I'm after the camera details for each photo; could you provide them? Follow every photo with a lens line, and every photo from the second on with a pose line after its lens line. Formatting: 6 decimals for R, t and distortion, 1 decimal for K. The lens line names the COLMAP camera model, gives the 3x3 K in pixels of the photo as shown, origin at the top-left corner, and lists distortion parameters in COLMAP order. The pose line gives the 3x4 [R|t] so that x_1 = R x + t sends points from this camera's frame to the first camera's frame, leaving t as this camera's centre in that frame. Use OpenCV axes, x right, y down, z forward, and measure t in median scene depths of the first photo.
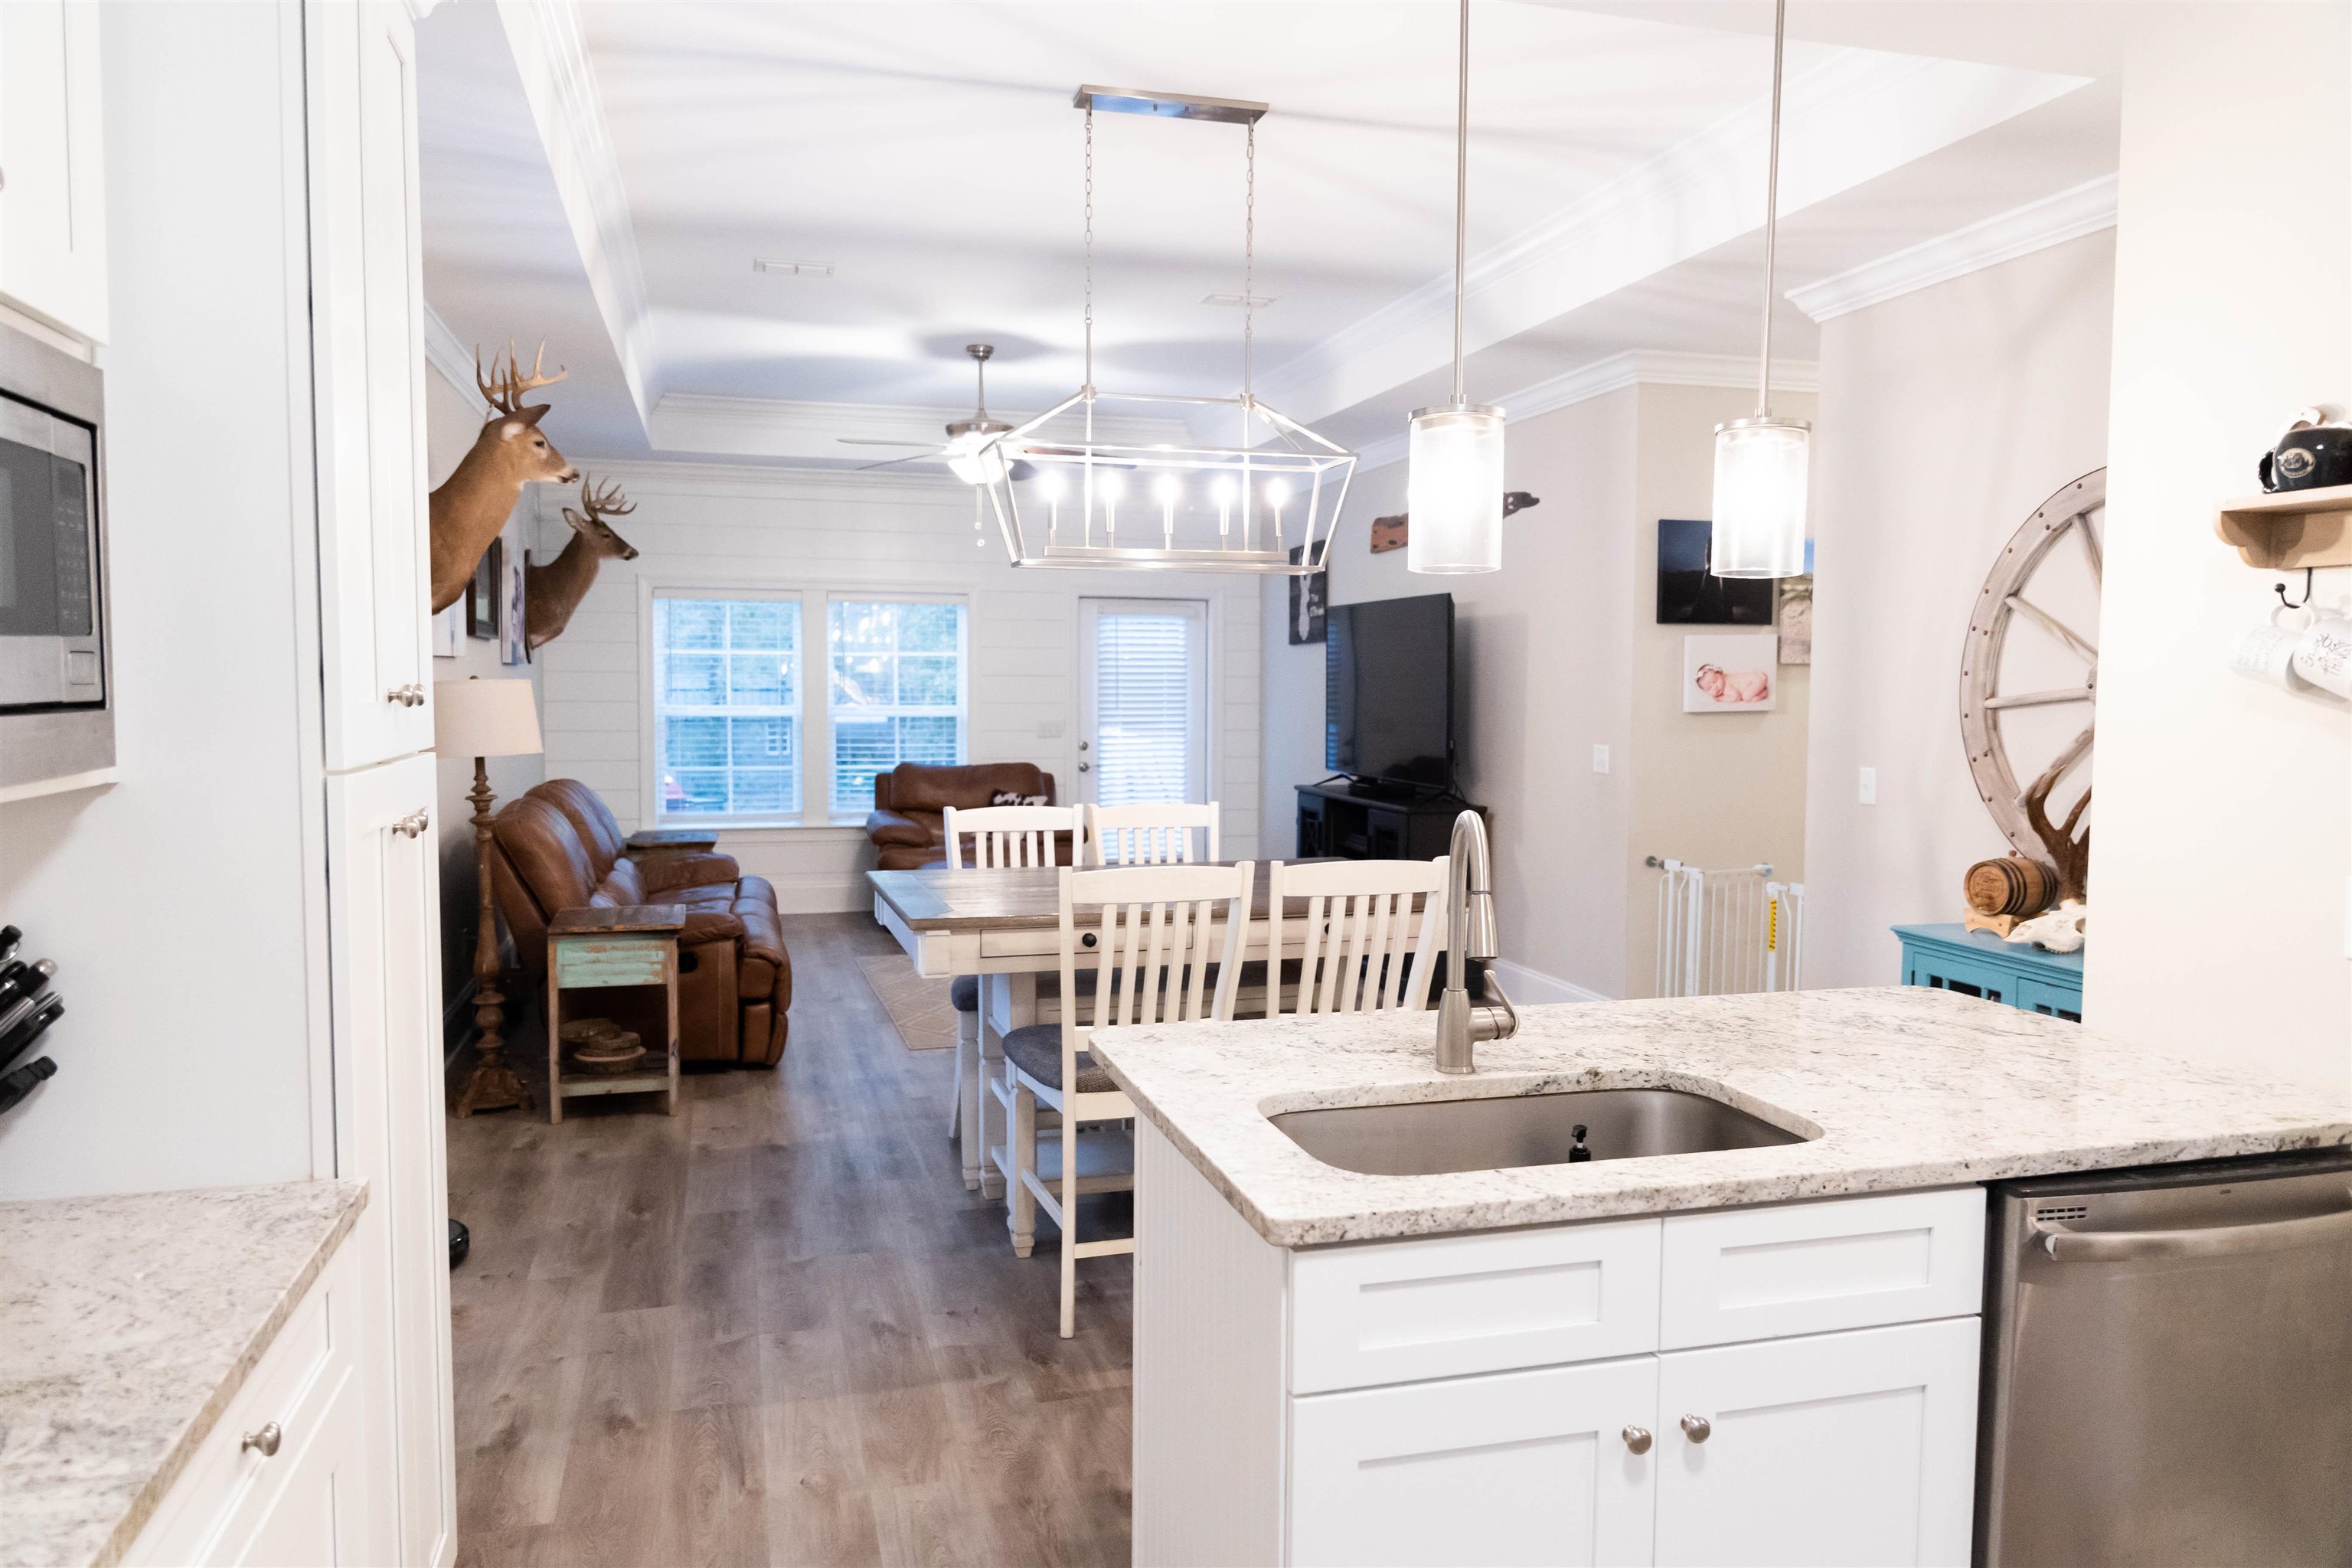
lens RADIAL K [[1591.0, 0, 1176.0], [0, 1591.0, 784.0], [0, 0, 1]] dist [0.009775, -0.009242]
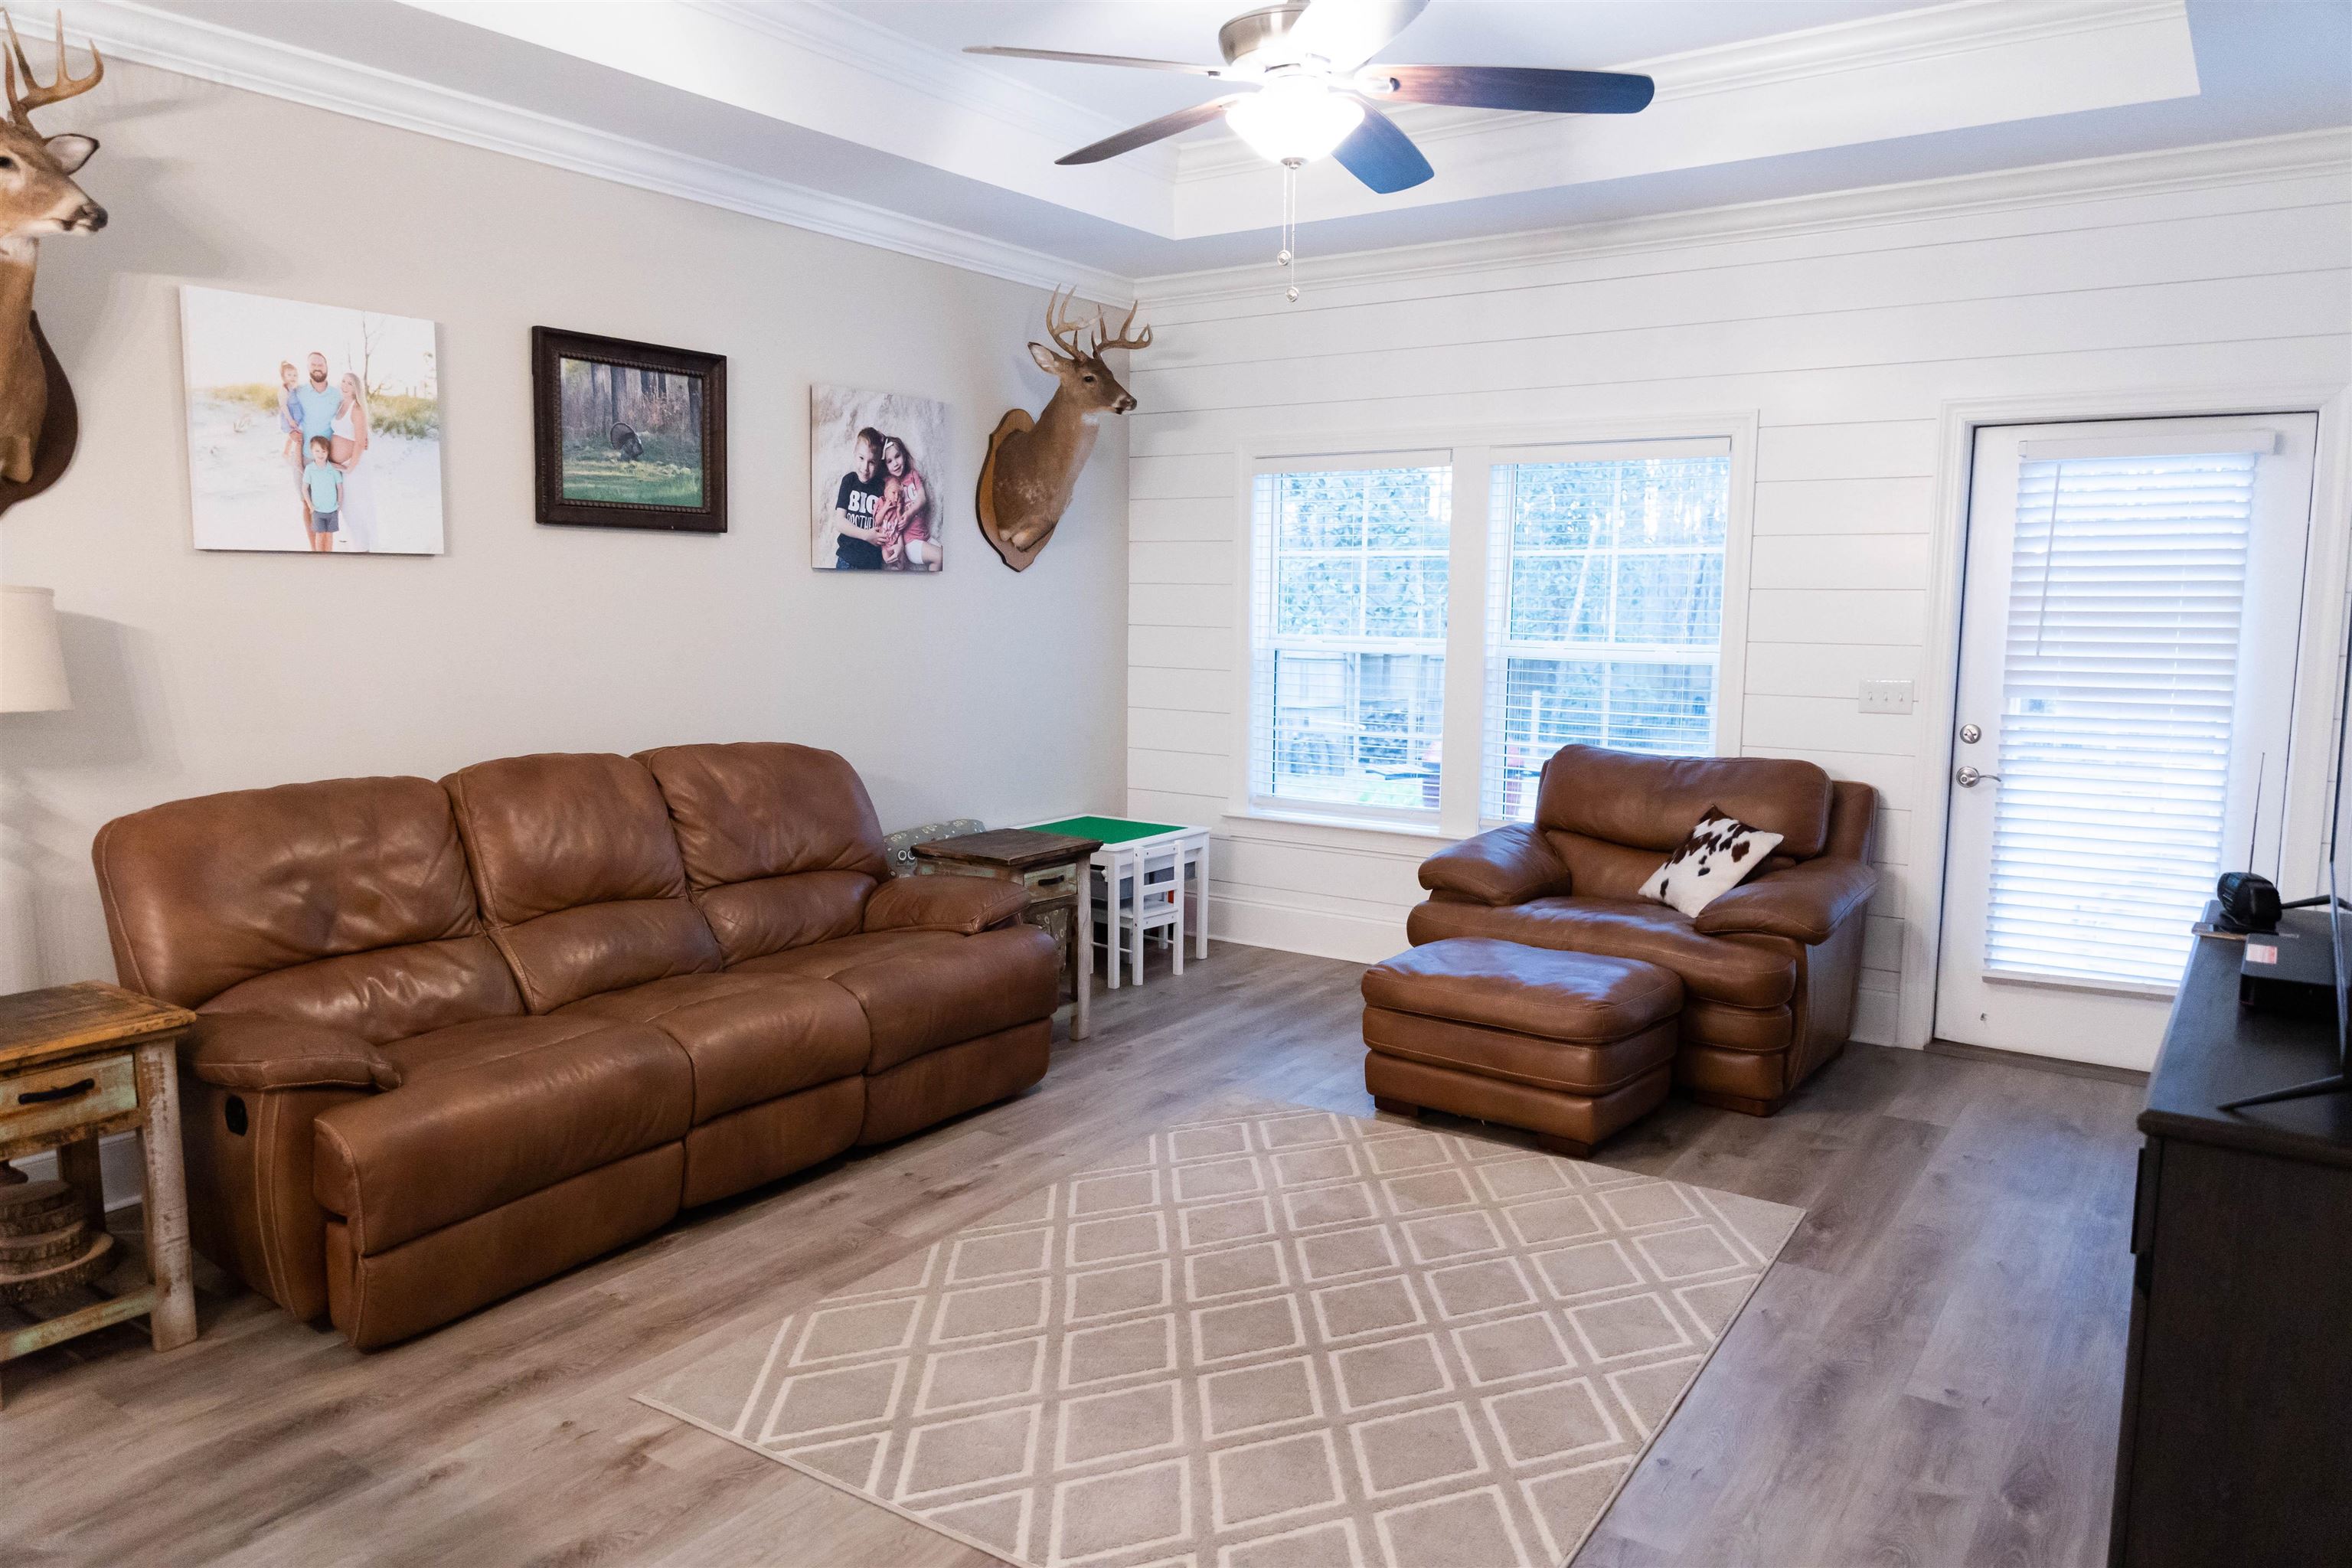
lens RADIAL K [[1591.0, 0, 1176.0], [0, 1591.0, 784.0], [0, 0, 1]] dist [0.009775, -0.009242]
pose [[0.633961, 0.091468, -0.767937, 0.335346], [-0.055177, 0.995800, 0.073058, -0.063333], [0.771394, -0.003944, 0.636345, 1.027760]]
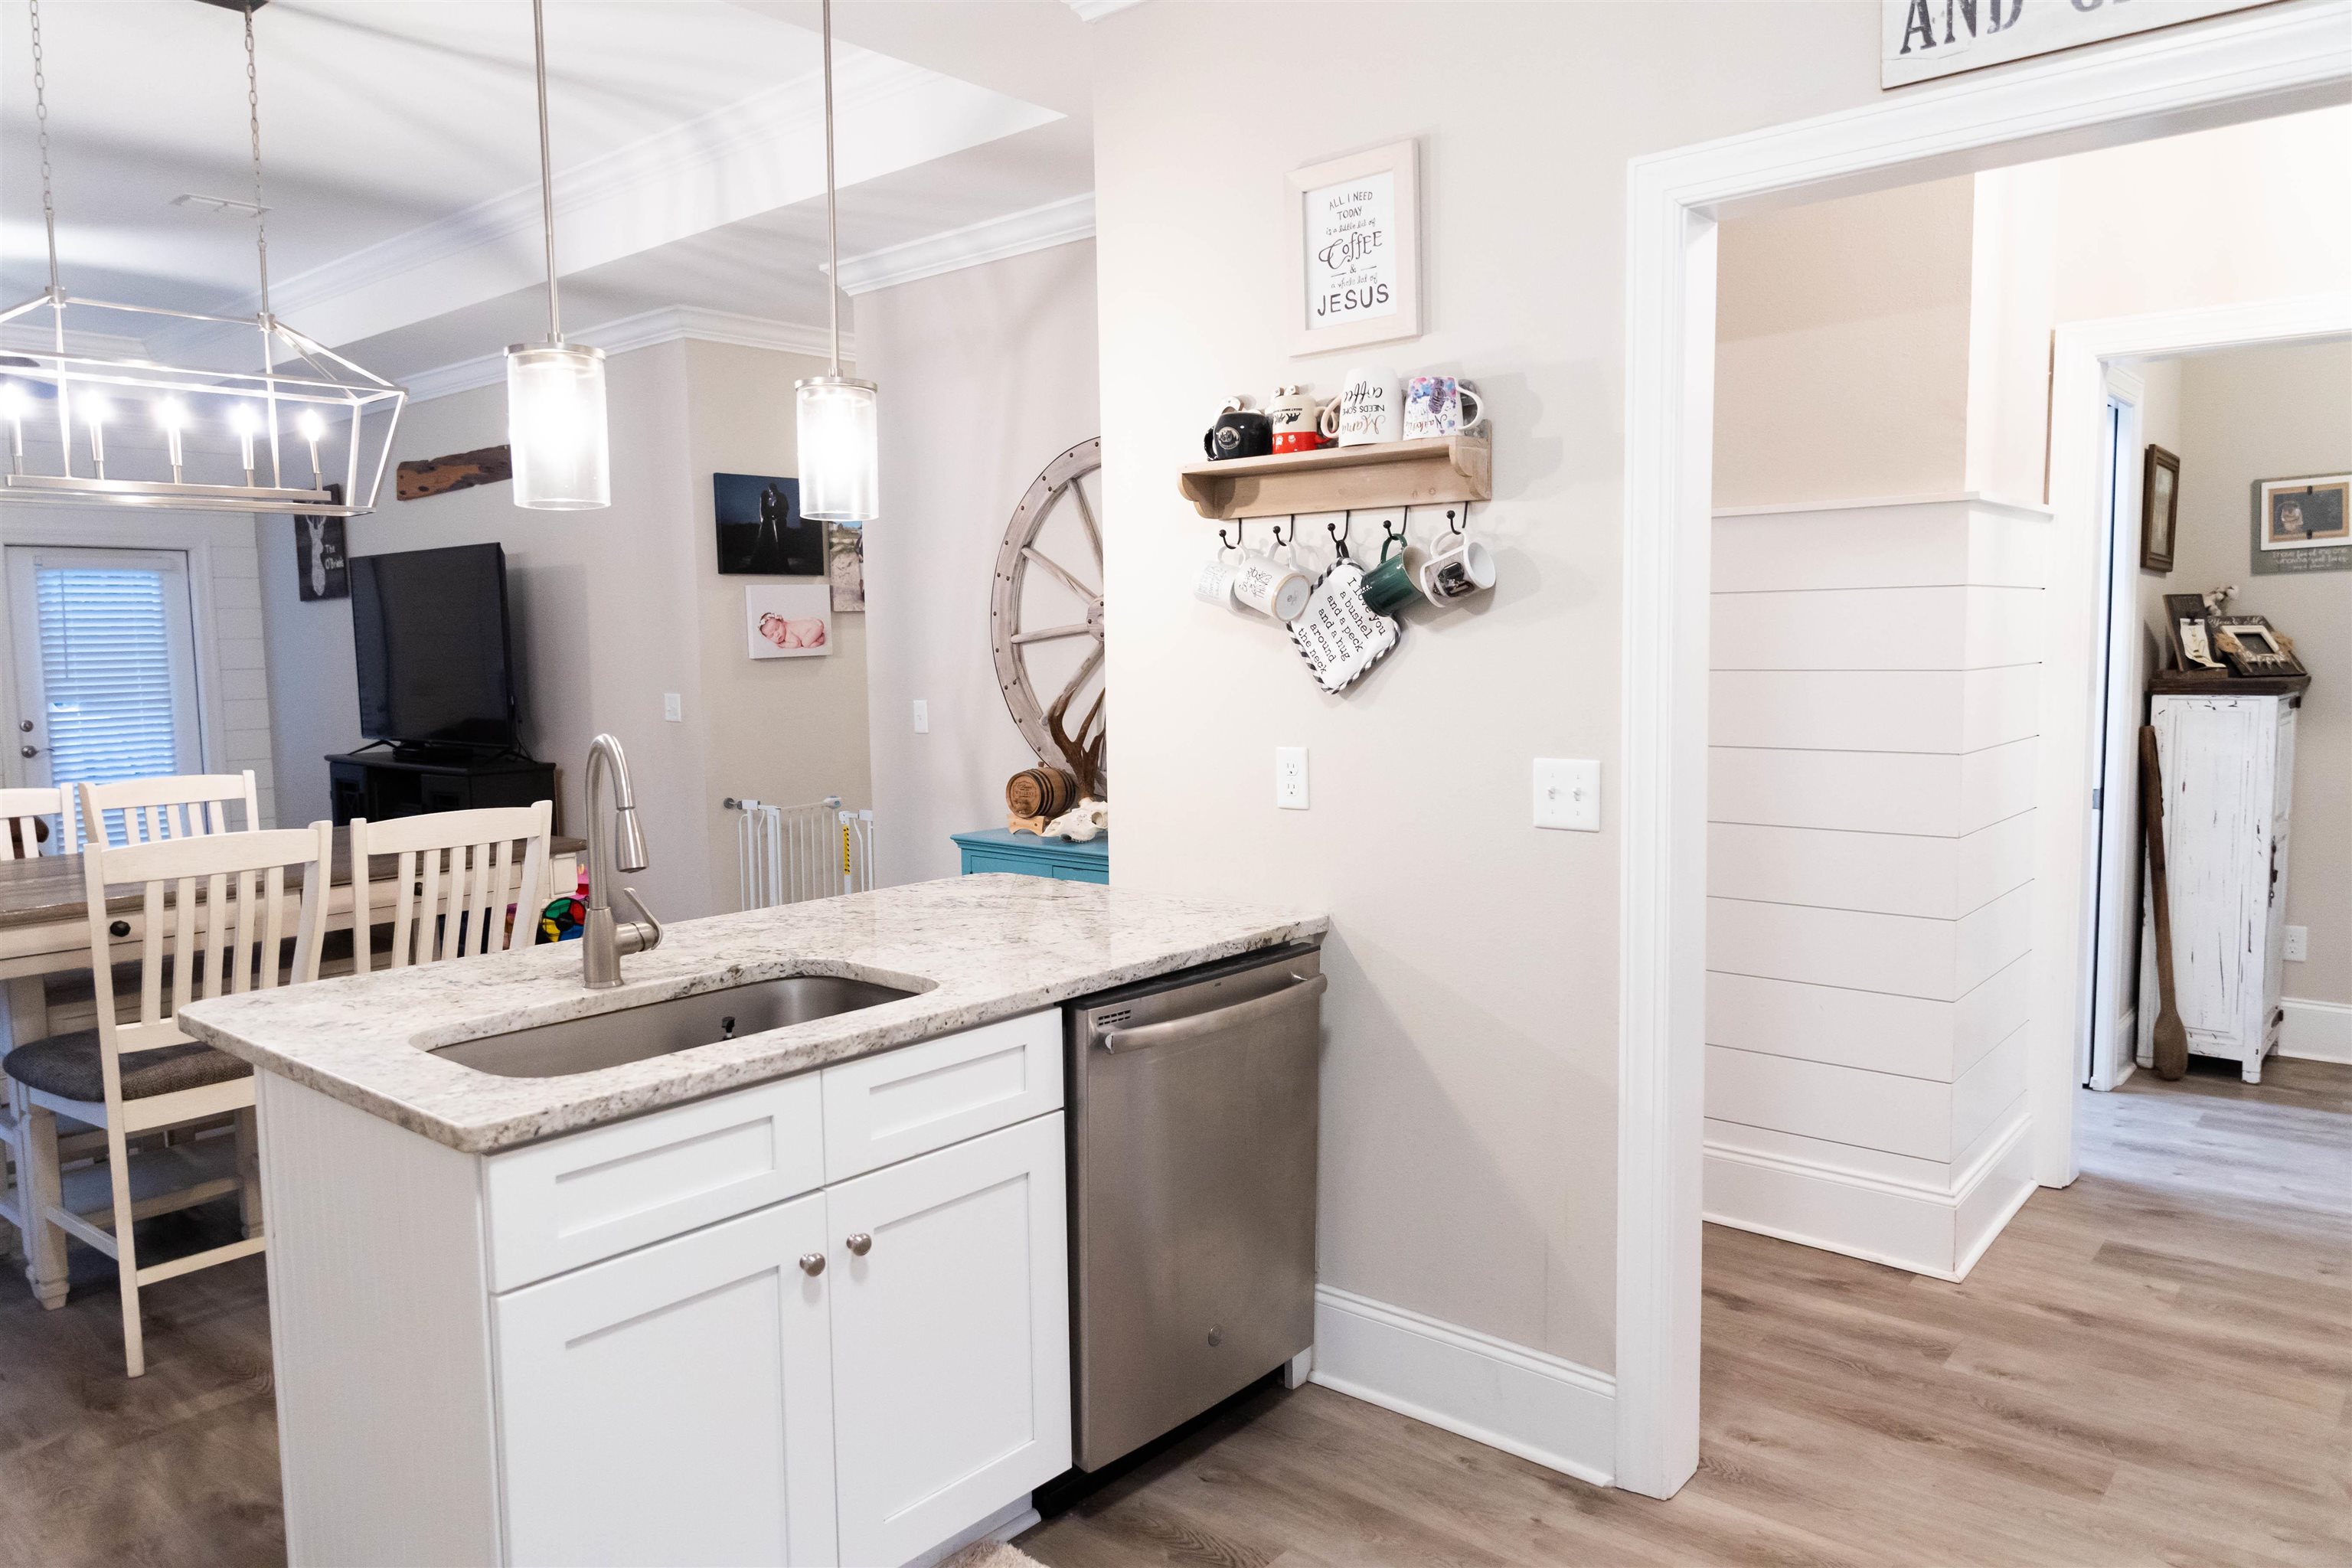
lens RADIAL K [[1591.0, 0, 1176.0], [0, 1591.0, 784.0], [0, 0, 1]] dist [0.009775, -0.009242]
pose [[0.832839, -0.071293, 0.548906, -0.035503], [0.057928, 0.997451, 0.041658, 0.012119], [-0.550476, -0.002897, 0.834846, -0.036676]]
